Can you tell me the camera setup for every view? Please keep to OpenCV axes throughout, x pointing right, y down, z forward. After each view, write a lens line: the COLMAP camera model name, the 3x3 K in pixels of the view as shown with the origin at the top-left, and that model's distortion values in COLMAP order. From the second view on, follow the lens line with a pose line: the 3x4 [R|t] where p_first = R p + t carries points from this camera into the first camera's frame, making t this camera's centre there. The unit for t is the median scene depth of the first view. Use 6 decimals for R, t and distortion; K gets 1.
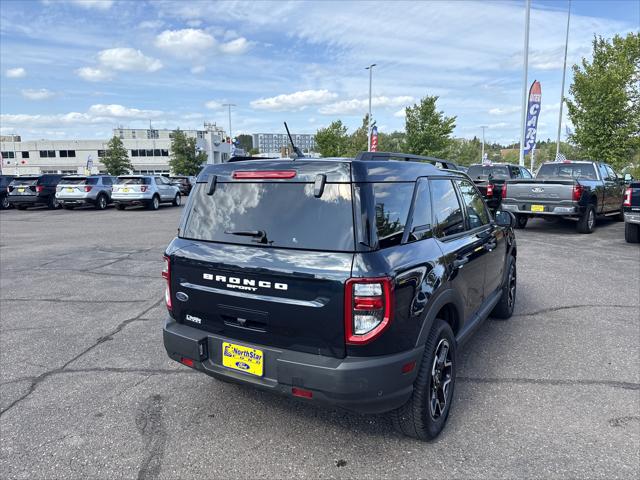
lens RADIAL K [[458.2, 0, 319.9], [0, 458.2, 245.2], [0, 0, 1]] dist [0.034648, -0.051021]
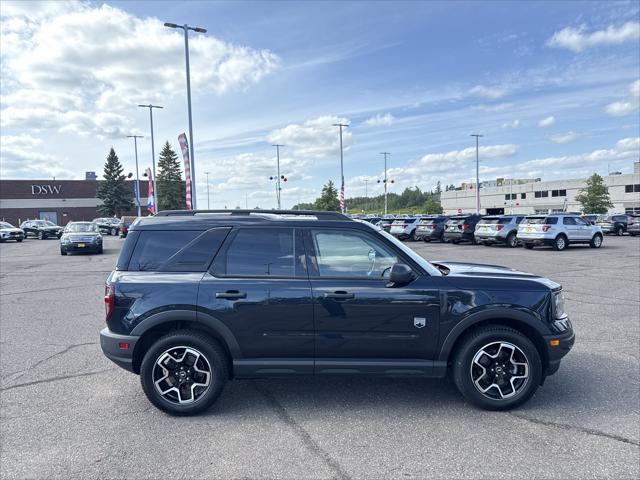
lens RADIAL K [[458.2, 0, 320.1], [0, 458.2, 242.3], [0, 0, 1]] dist [0.034648, -0.051021]
pose [[0.492733, 0.042816, -0.869126, 0.114361], [-0.117767, 0.992881, -0.017853, -0.008600], [0.862175, 0.111151, 0.494268, 0.044573]]
